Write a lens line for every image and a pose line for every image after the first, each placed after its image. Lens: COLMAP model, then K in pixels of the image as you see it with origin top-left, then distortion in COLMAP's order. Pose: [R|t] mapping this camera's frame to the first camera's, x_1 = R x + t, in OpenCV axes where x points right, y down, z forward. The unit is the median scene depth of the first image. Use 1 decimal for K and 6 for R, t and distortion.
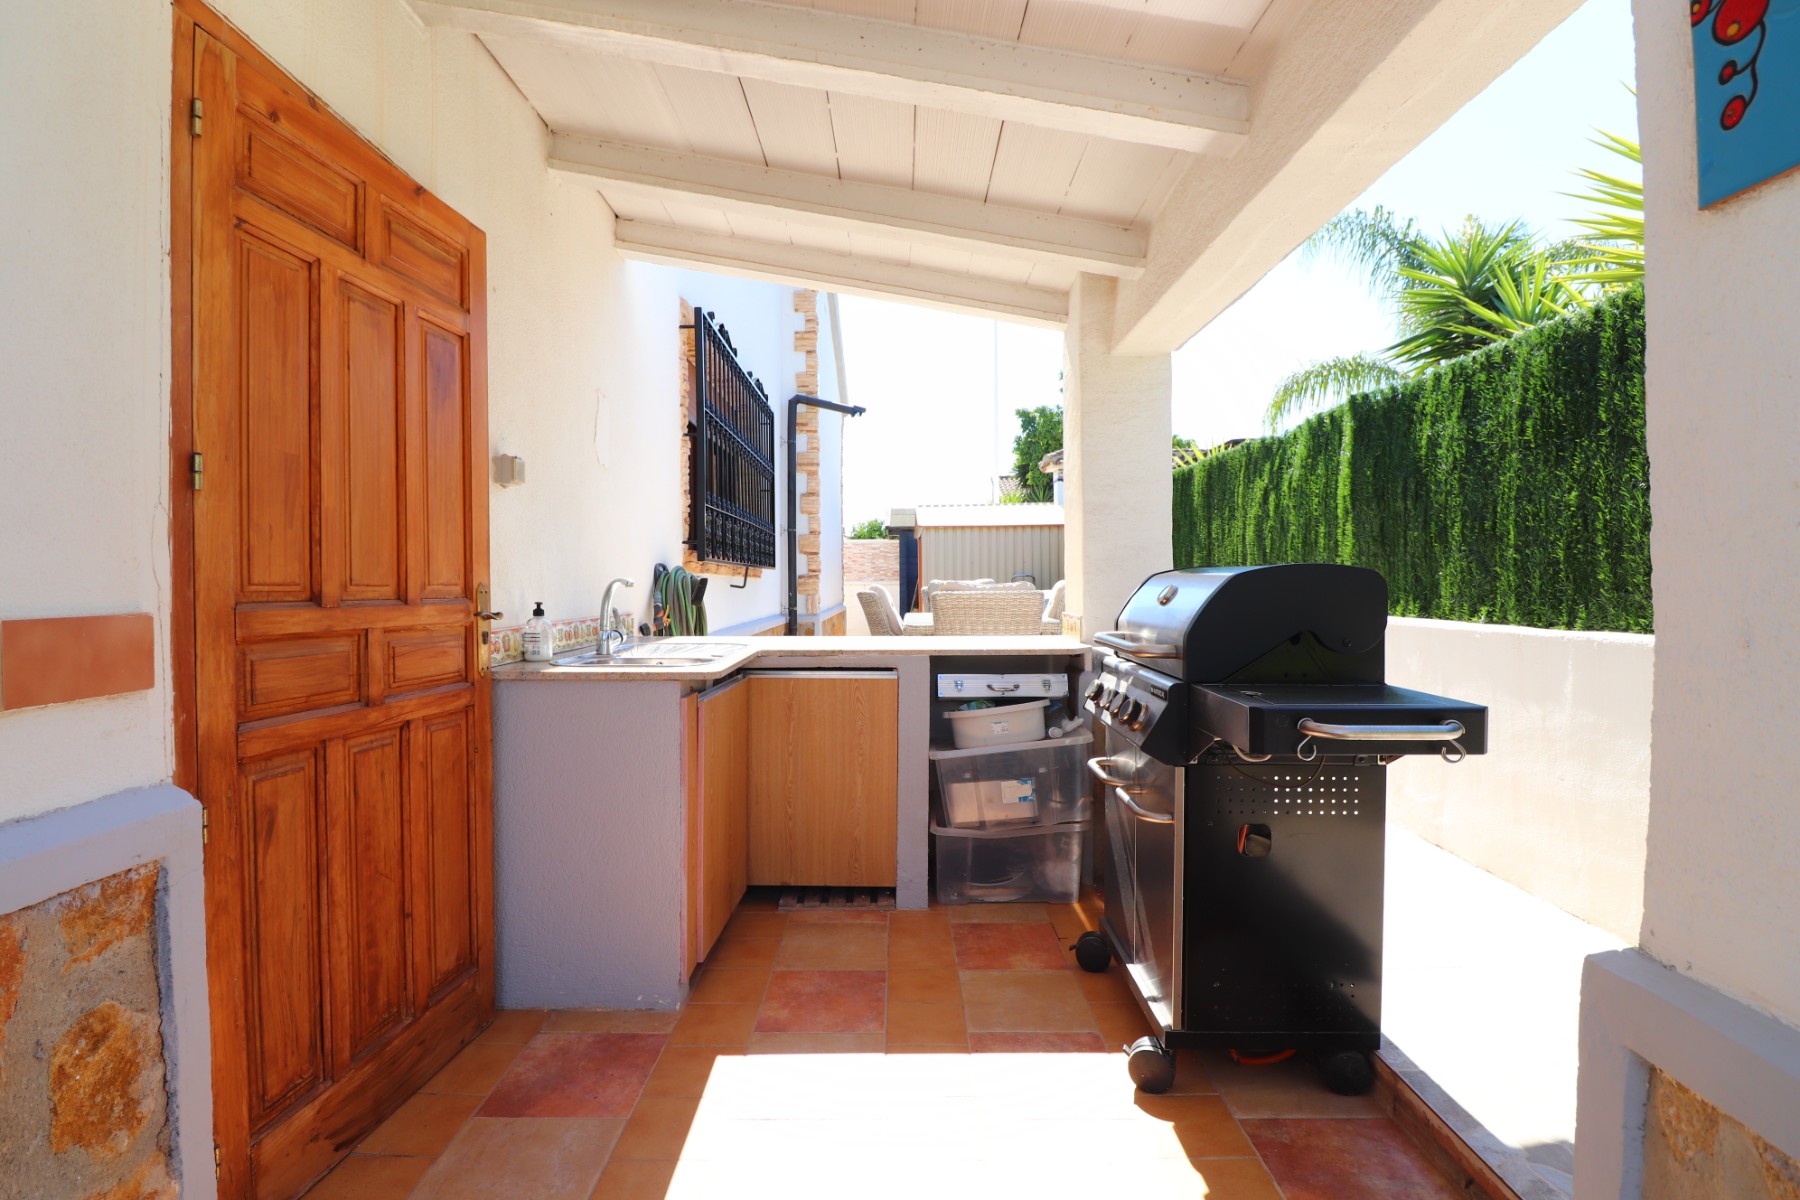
lens RADIAL K [[837.3, 0, 905.2], [0, 837.3, 585.4], [0, 0, 1]] dist [0.000675, -0.013338]
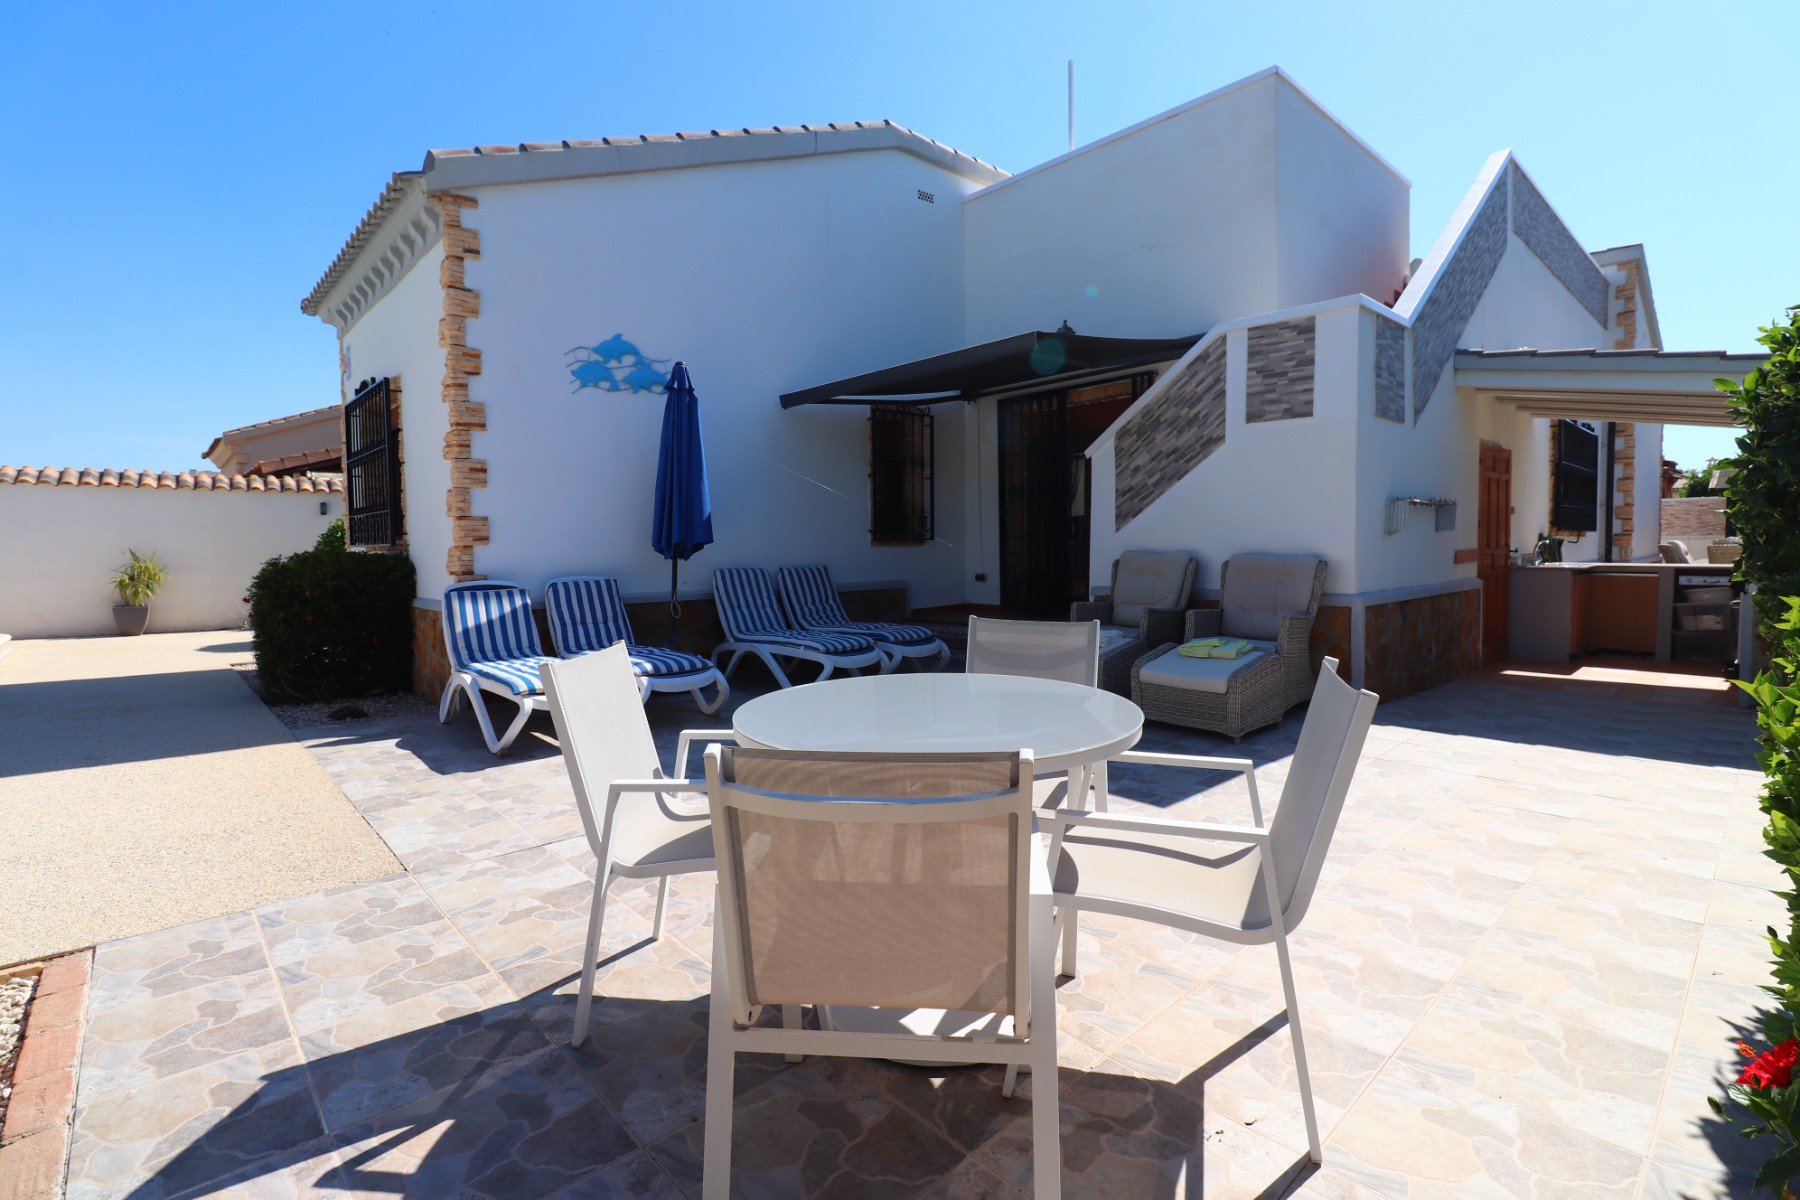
lens RADIAL K [[837.3, 0, 905.2], [0, 837.3, 585.4], [0, 0, 1]] dist [0.000675, -0.013338]
pose [[0.673492, 0.030111, -0.738581, 0.335242], [0.009575, 0.998731, 0.049448, -0.017167], [0.739132, -0.040375, 0.672349, -2.622825]]
